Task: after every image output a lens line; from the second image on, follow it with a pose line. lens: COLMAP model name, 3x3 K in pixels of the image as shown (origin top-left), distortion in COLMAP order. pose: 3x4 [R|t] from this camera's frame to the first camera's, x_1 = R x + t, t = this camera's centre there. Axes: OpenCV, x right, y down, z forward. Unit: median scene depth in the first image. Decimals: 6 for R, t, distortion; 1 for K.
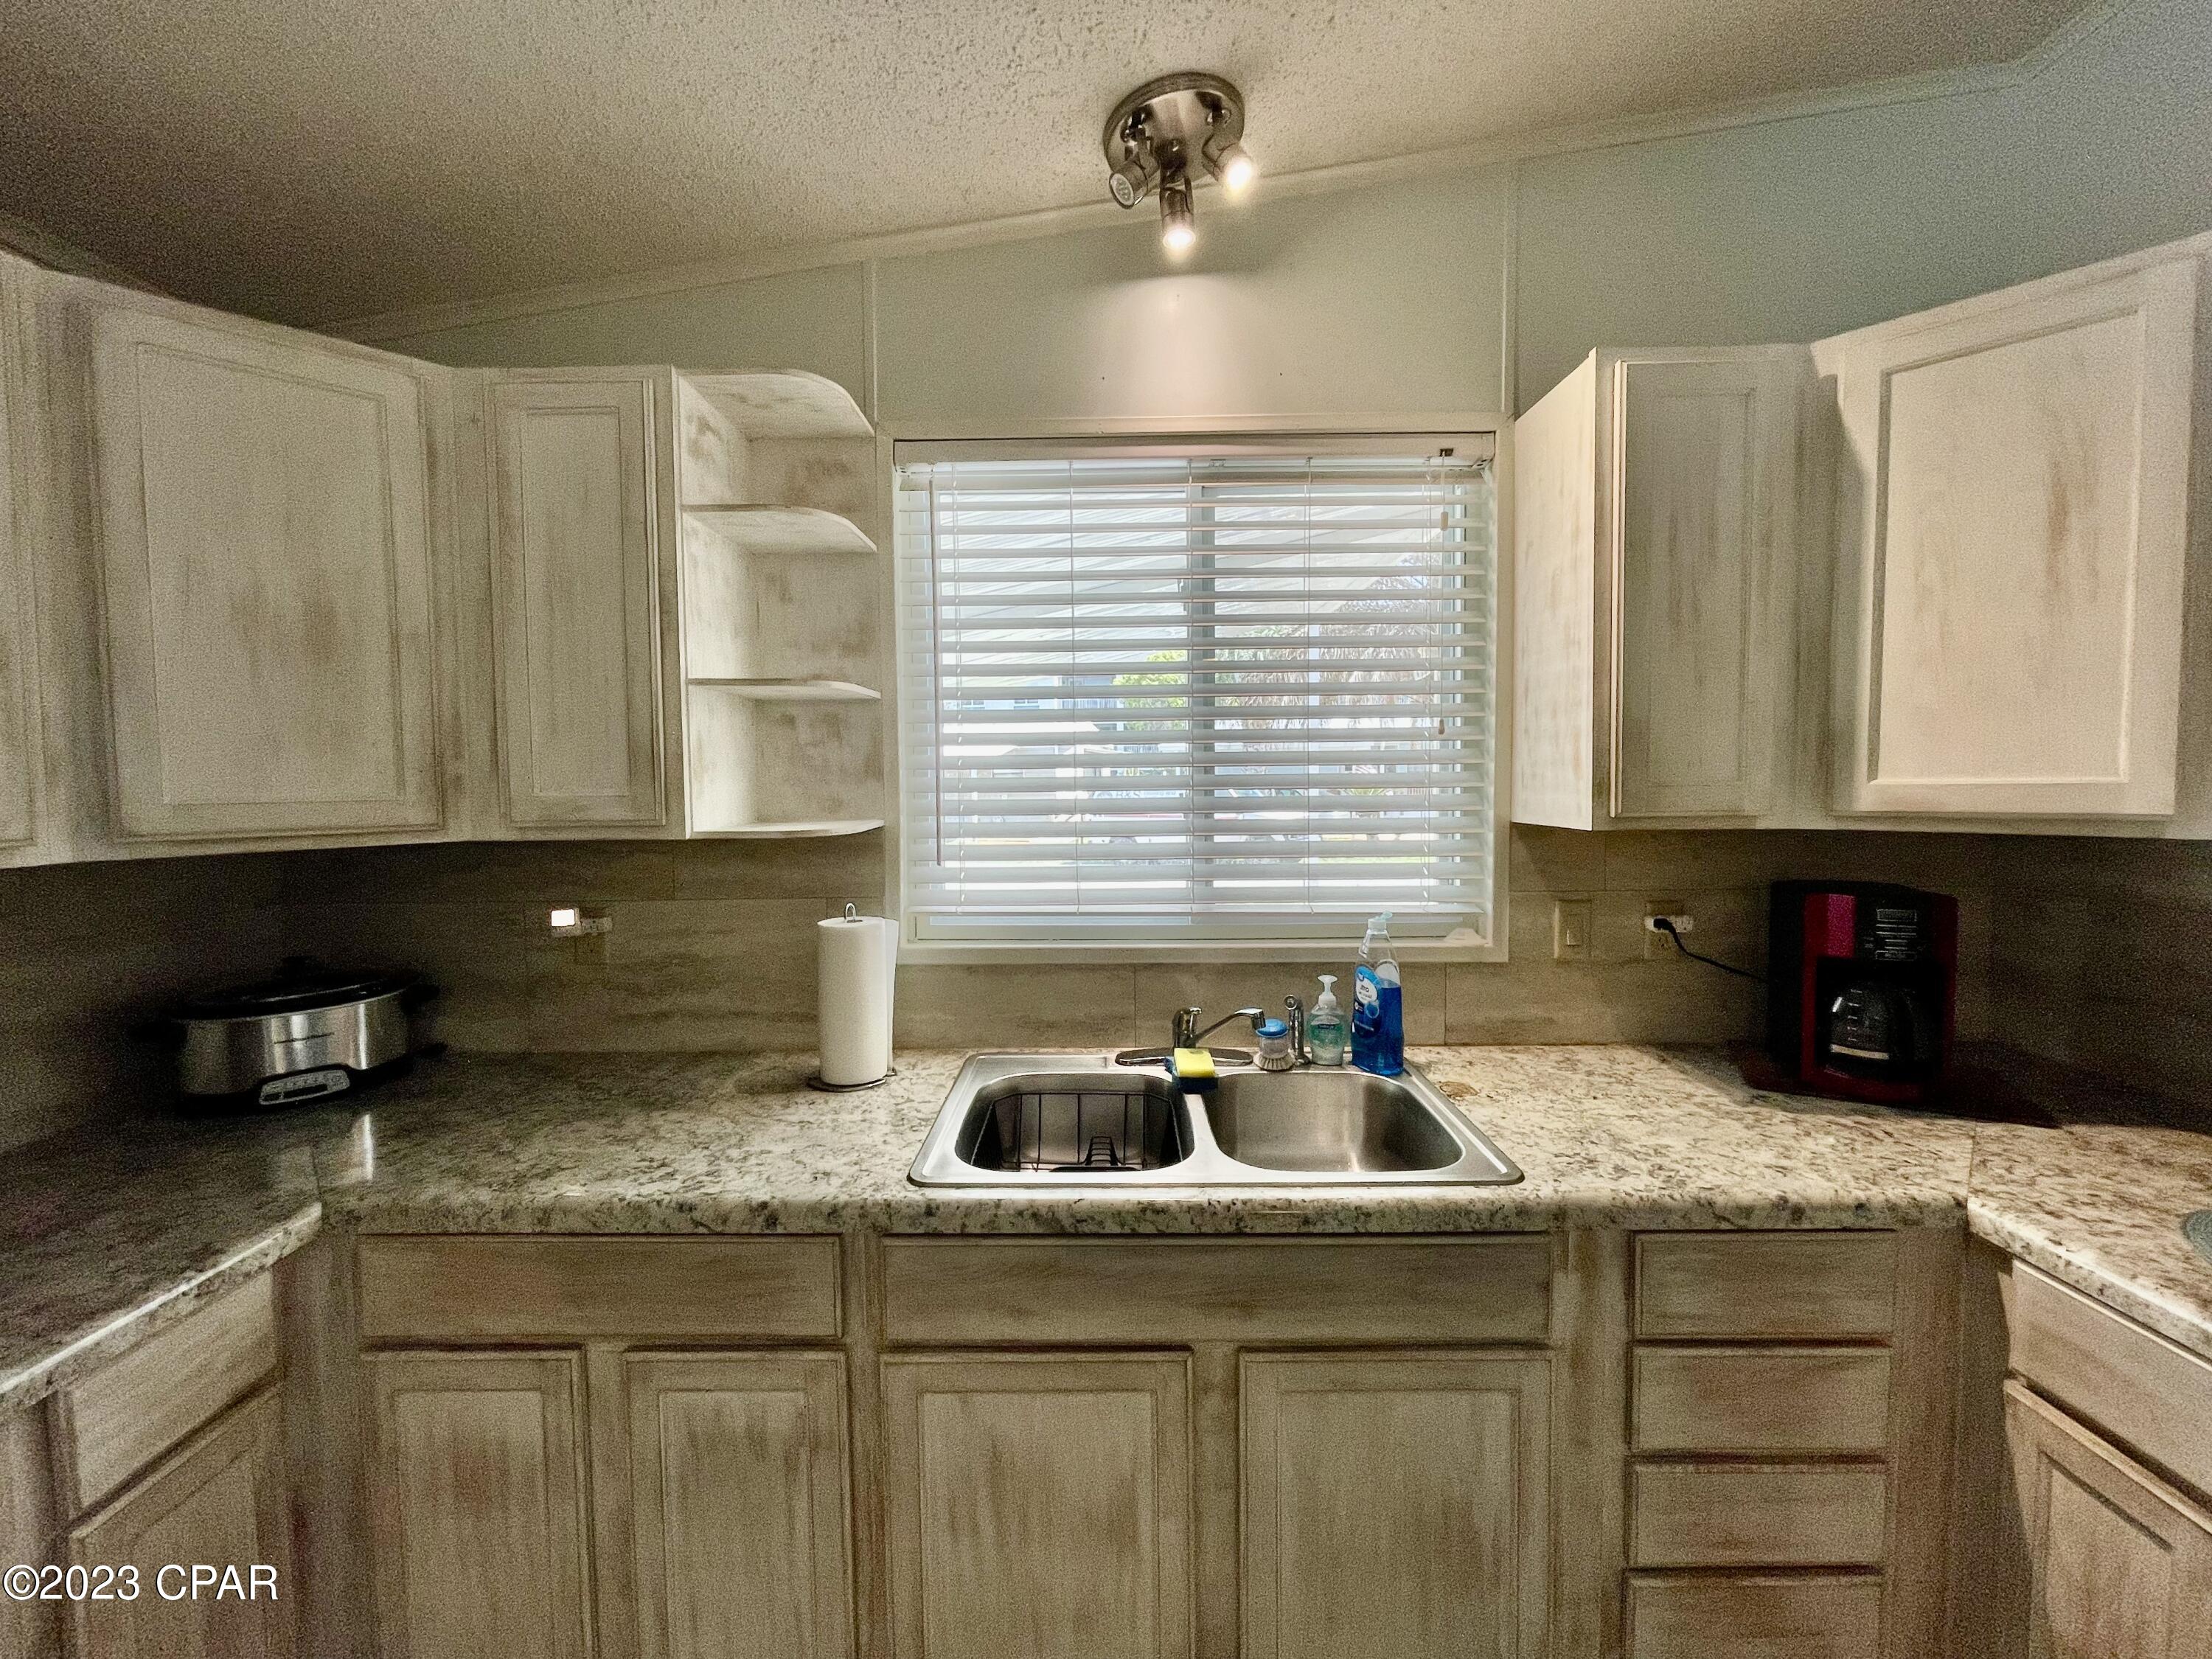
lens RADIAL K [[892.8, 0, 1097.2], [0, 892.8, 817.0], [0, 0, 1]] dist [-0.003198, 0.000482]
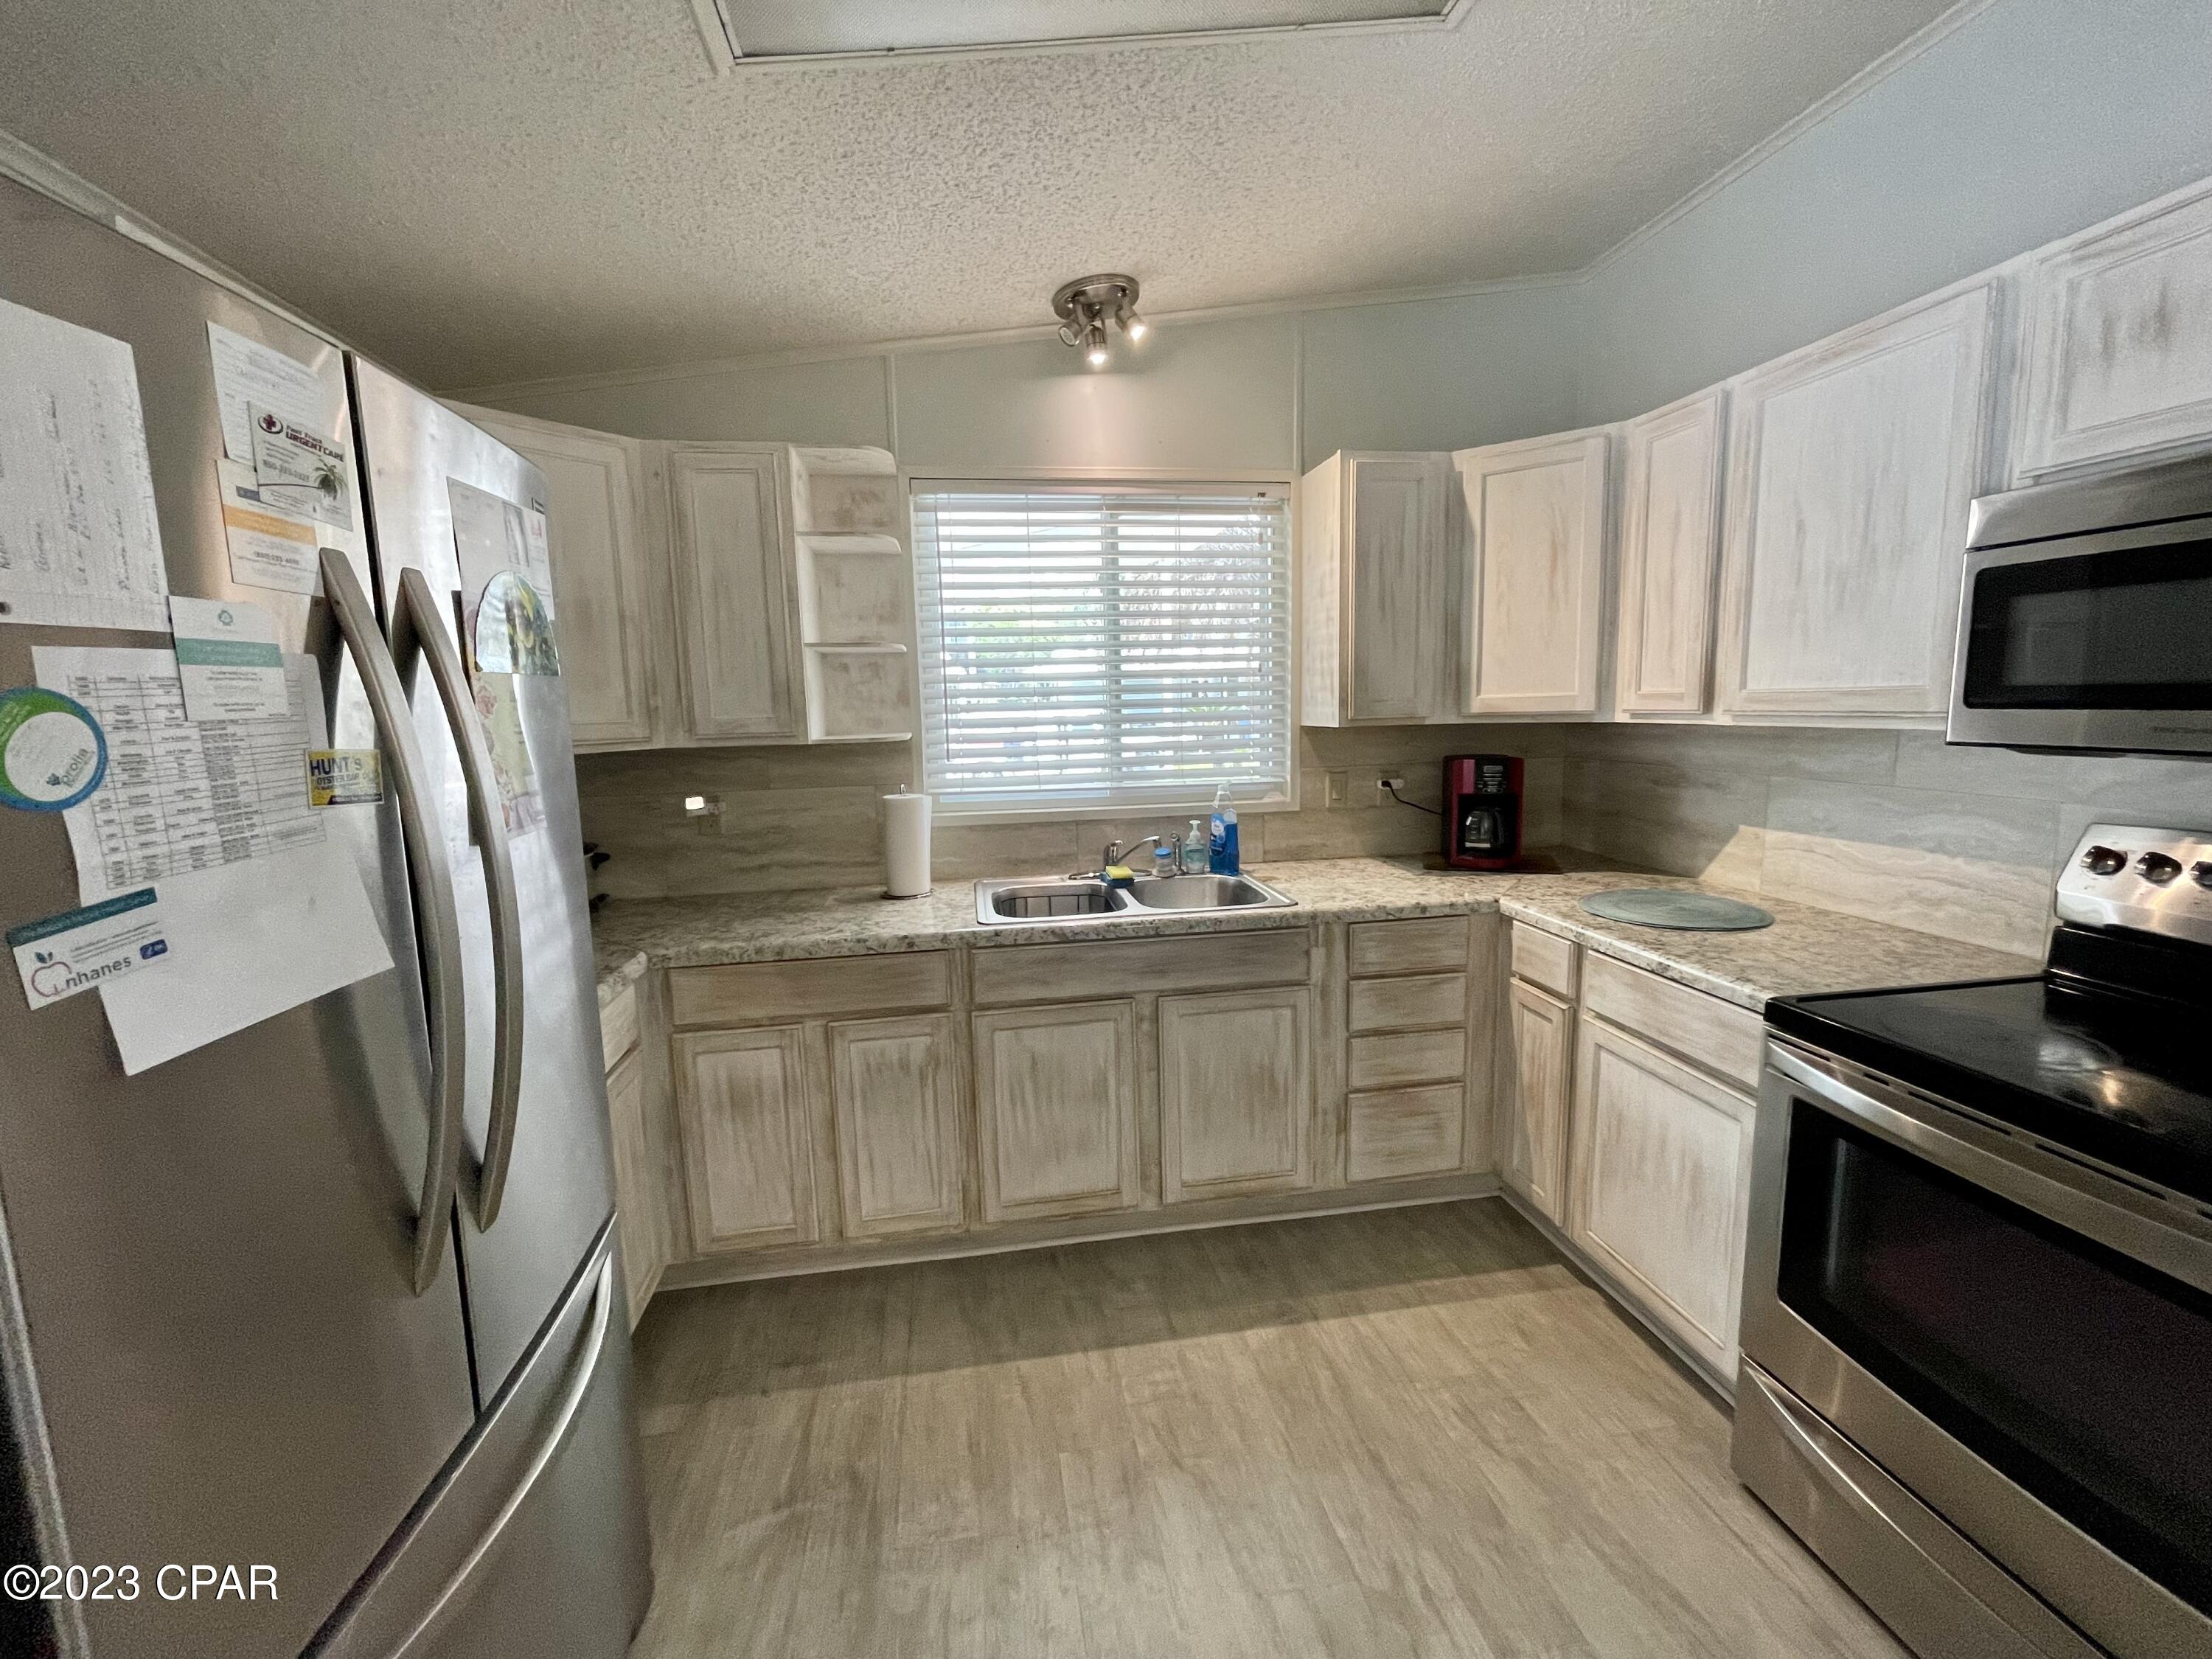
lens RADIAL K [[892.8, 0, 1097.2], [0, 892.8, 817.0], [0, 0, 1]] dist [-0.003198, 0.000482]
pose [[0.985847, -0.036905, 0.163534, -0.230206], [0.023910, 0.996449, 0.080735, 0.040765], [-0.165933, -0.075682, 0.983229, -0.717808]]
